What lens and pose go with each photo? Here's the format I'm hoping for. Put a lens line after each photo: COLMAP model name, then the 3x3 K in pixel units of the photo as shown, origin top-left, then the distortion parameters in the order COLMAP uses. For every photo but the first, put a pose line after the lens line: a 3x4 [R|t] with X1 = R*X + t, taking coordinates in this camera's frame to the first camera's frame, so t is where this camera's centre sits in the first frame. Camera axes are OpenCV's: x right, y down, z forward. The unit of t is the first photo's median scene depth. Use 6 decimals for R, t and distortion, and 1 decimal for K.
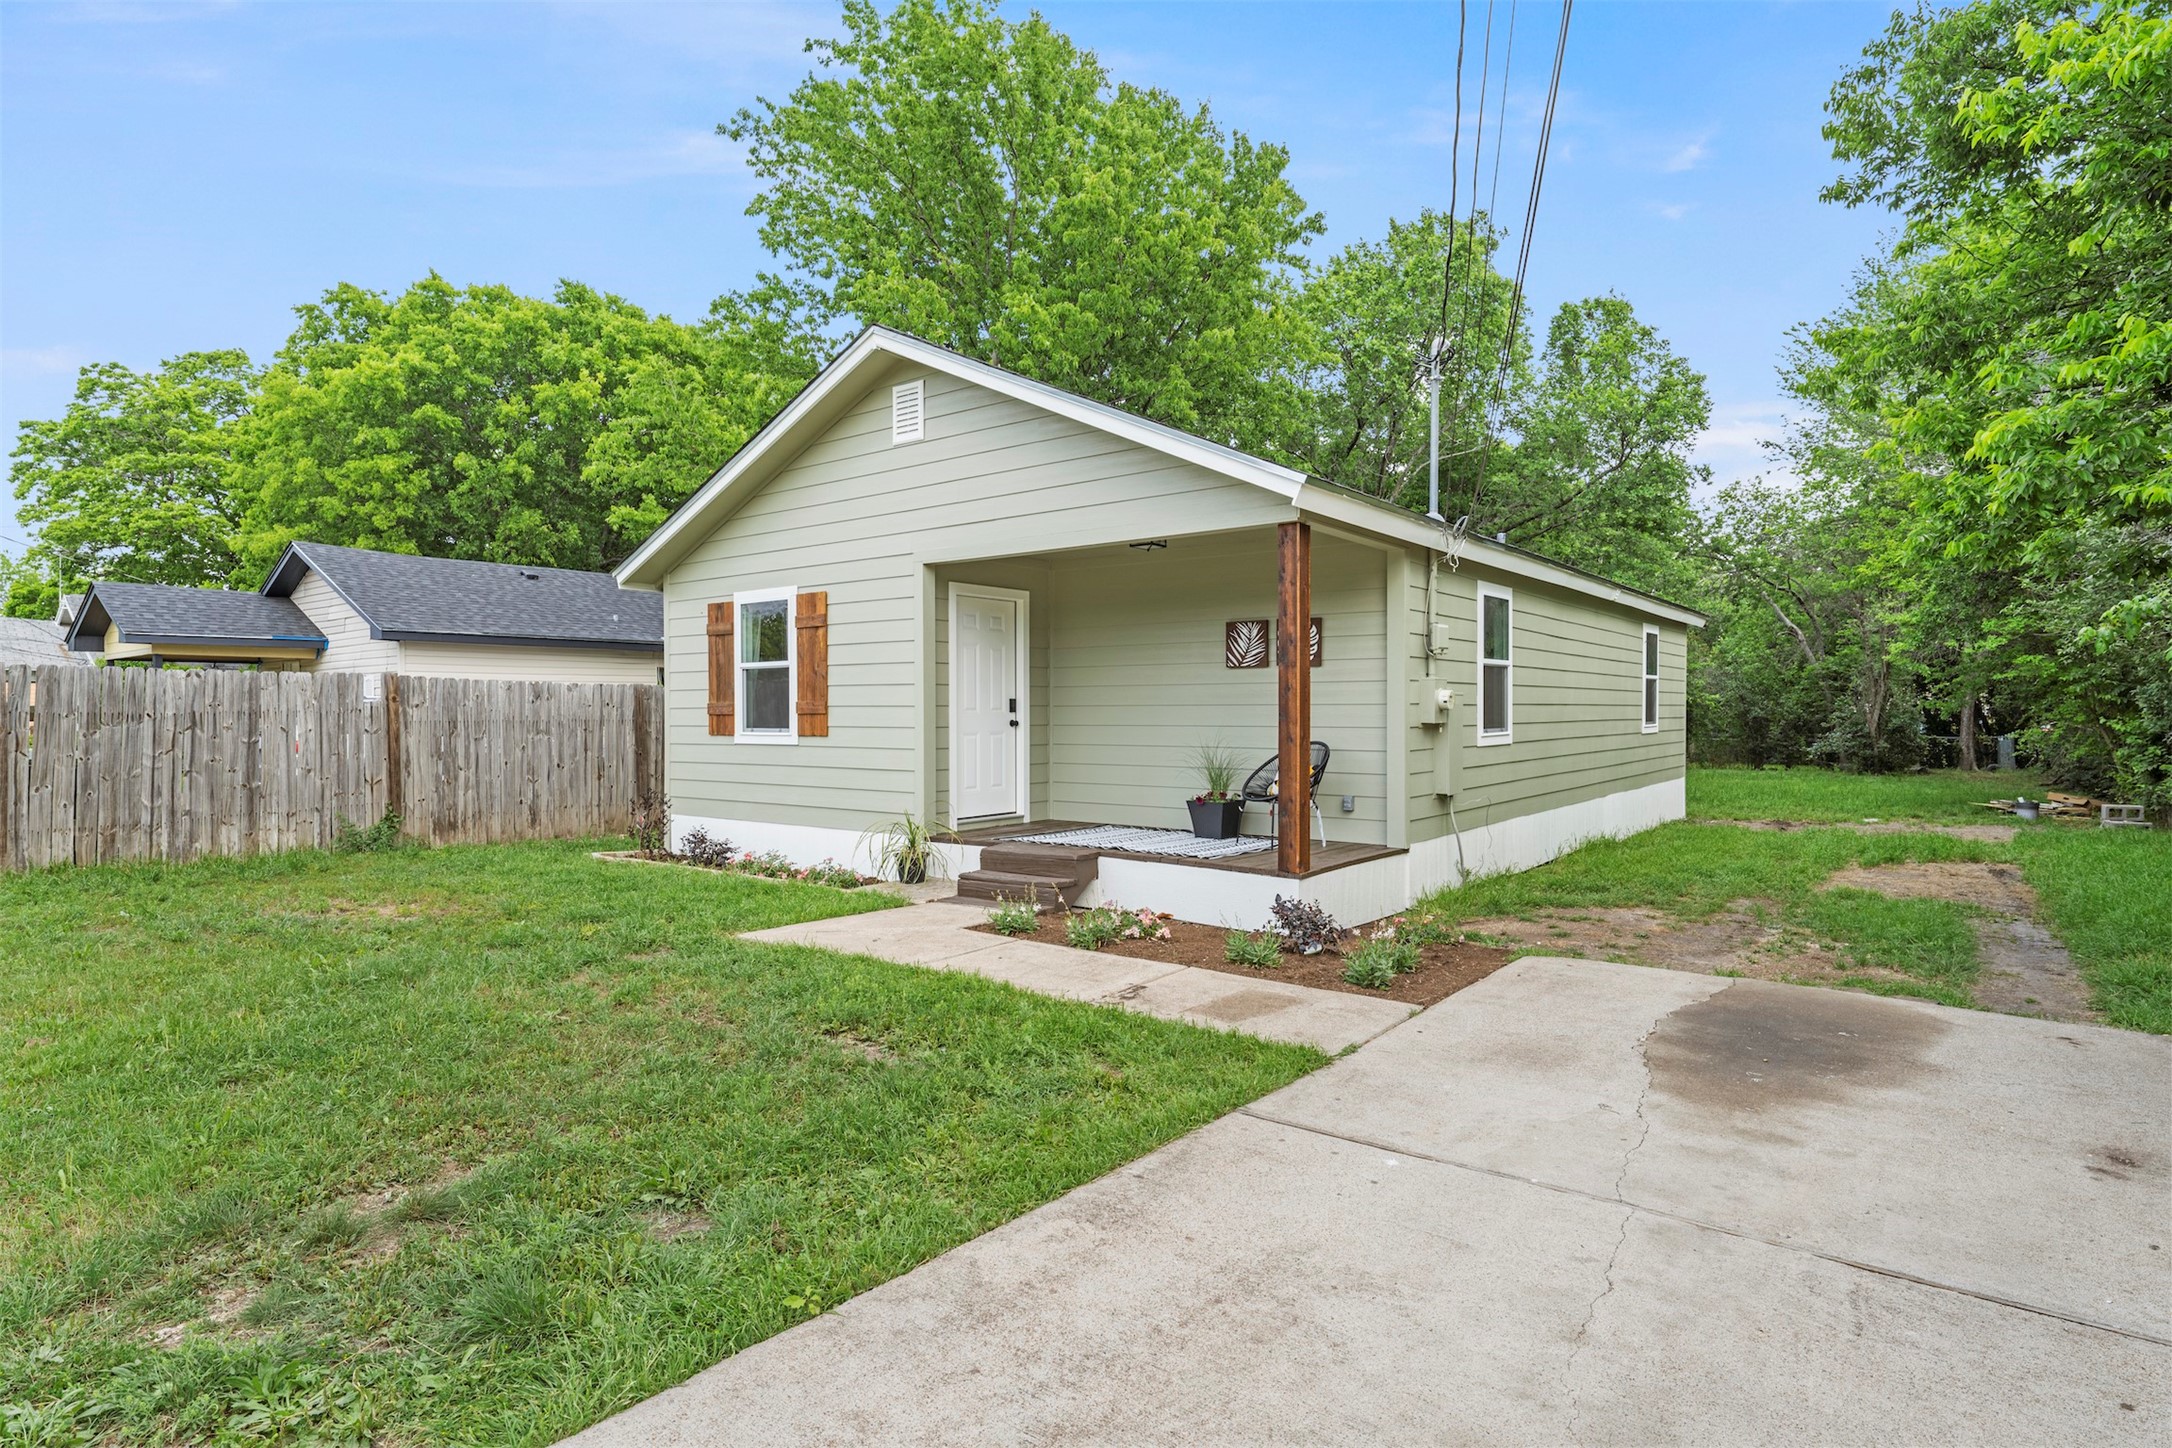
lens RADIAL K [[1142.3, 0, 1086.0], [0, 1142.3, 724.0], [0, 0, 1]] dist [-0.002102, -0.000386]
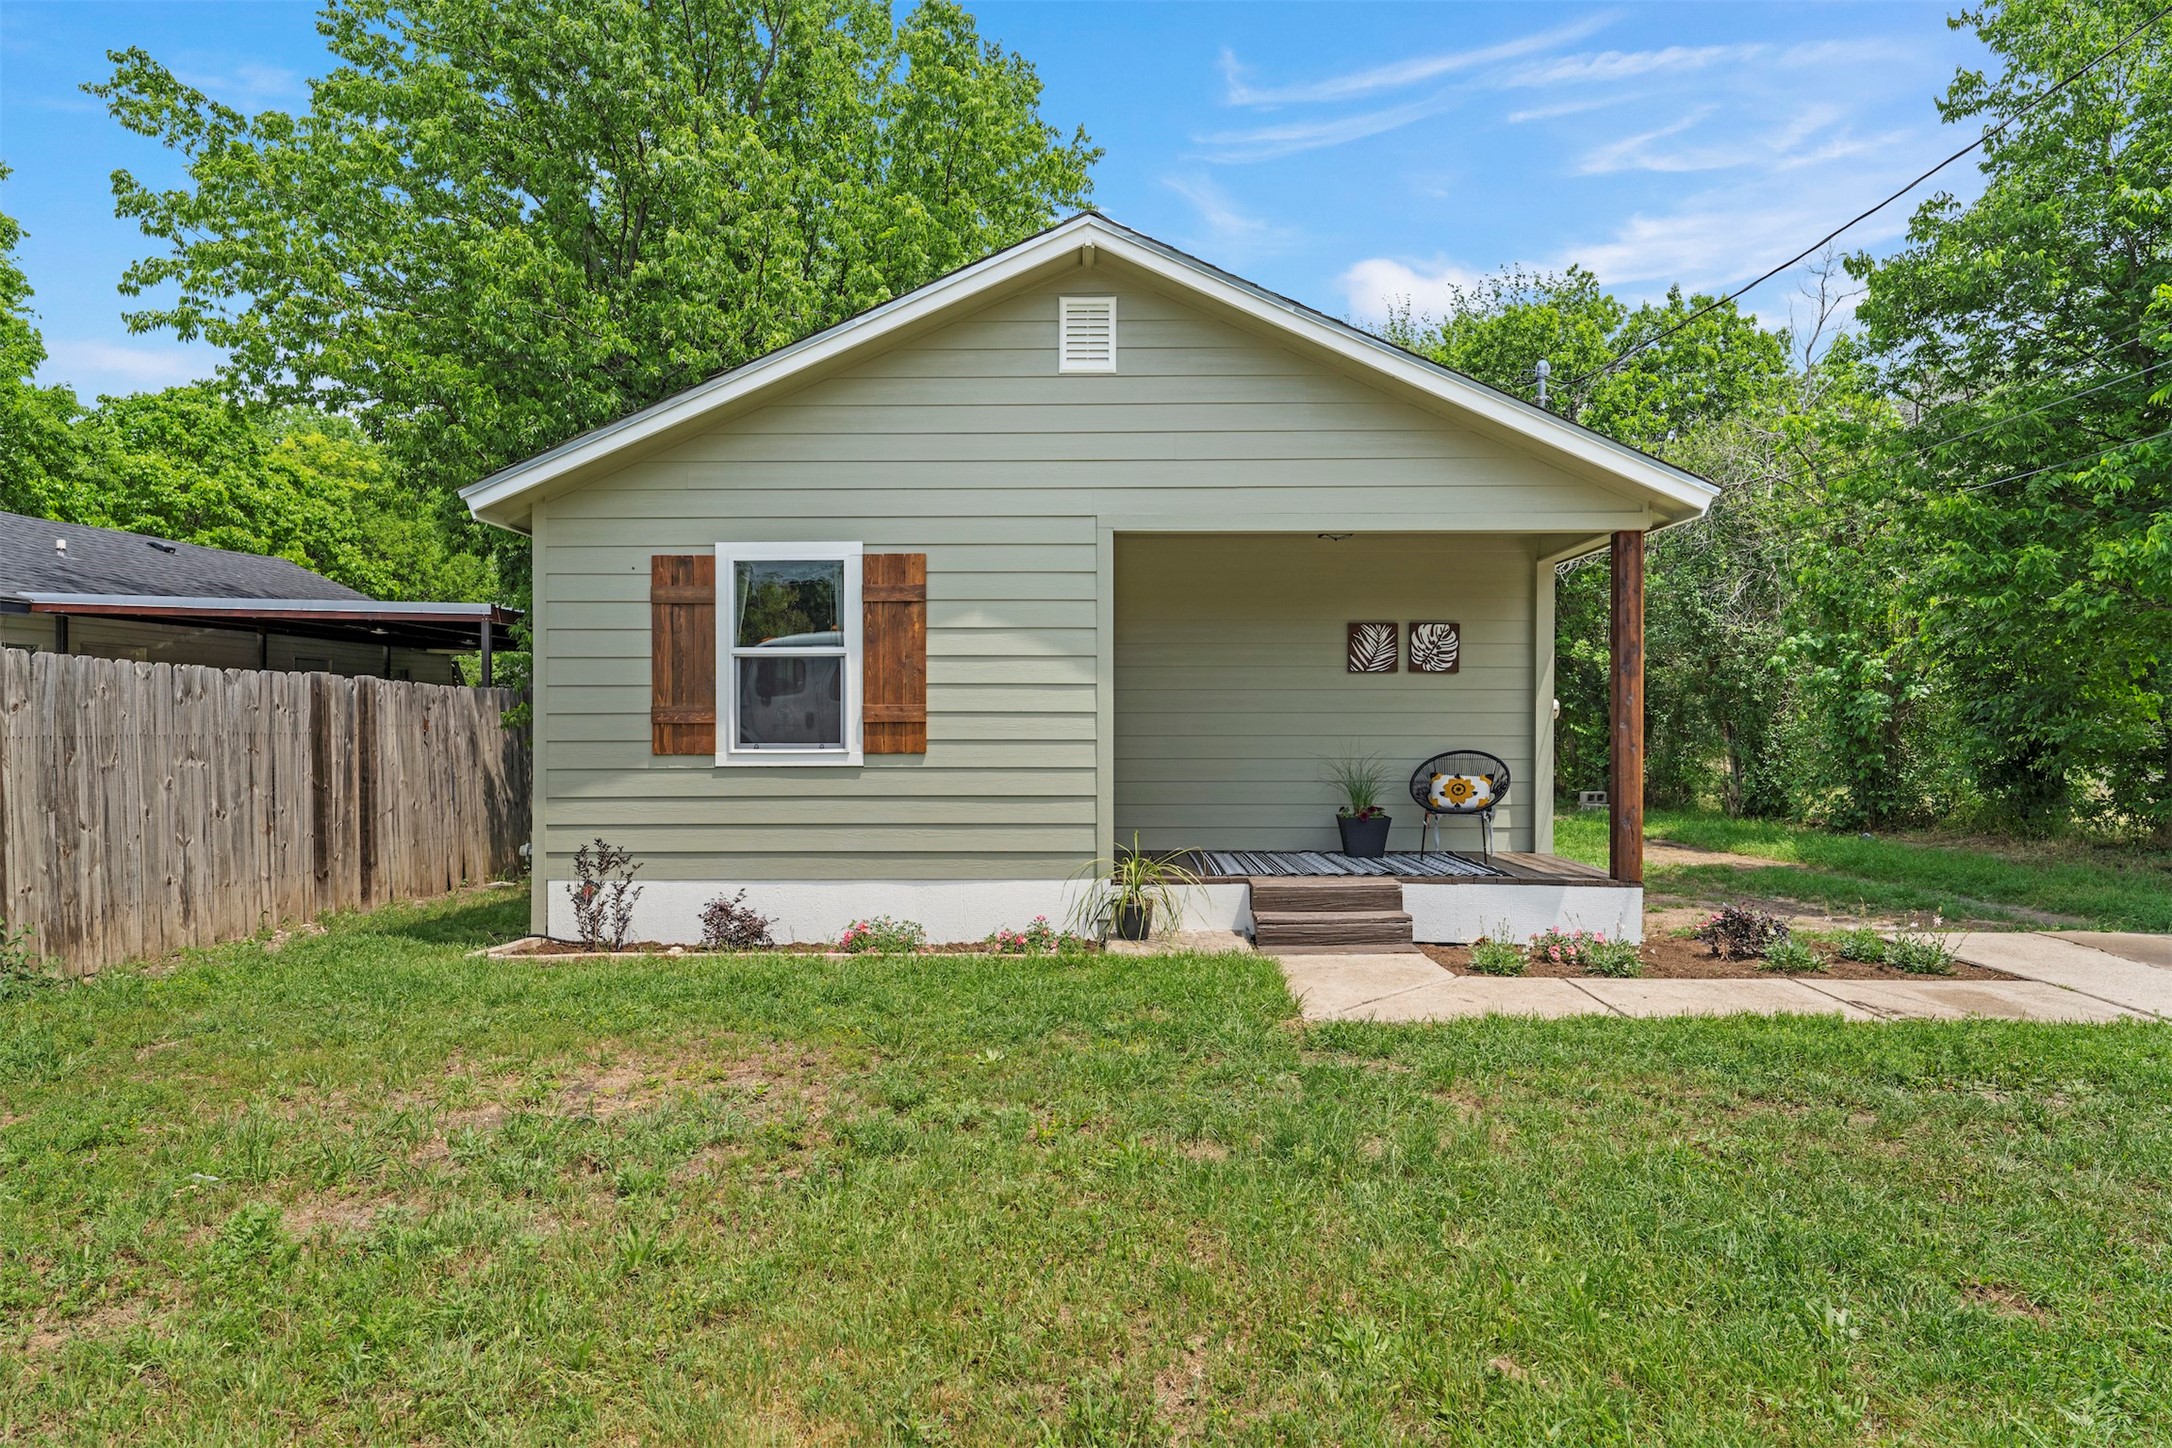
lens RADIAL K [[1300.3, 0, 1086.0], [0, 1300.3, 724.0], [0, 0, 1]] dist [-0.021511, -0.000035]
pose [[0.794402, -0.002229, 0.607388, -0.634891], [0.004725, 0.999986, -0.002511, -0.005717], [-0.607374, 0.004864, 0.794401, 0.277945]]
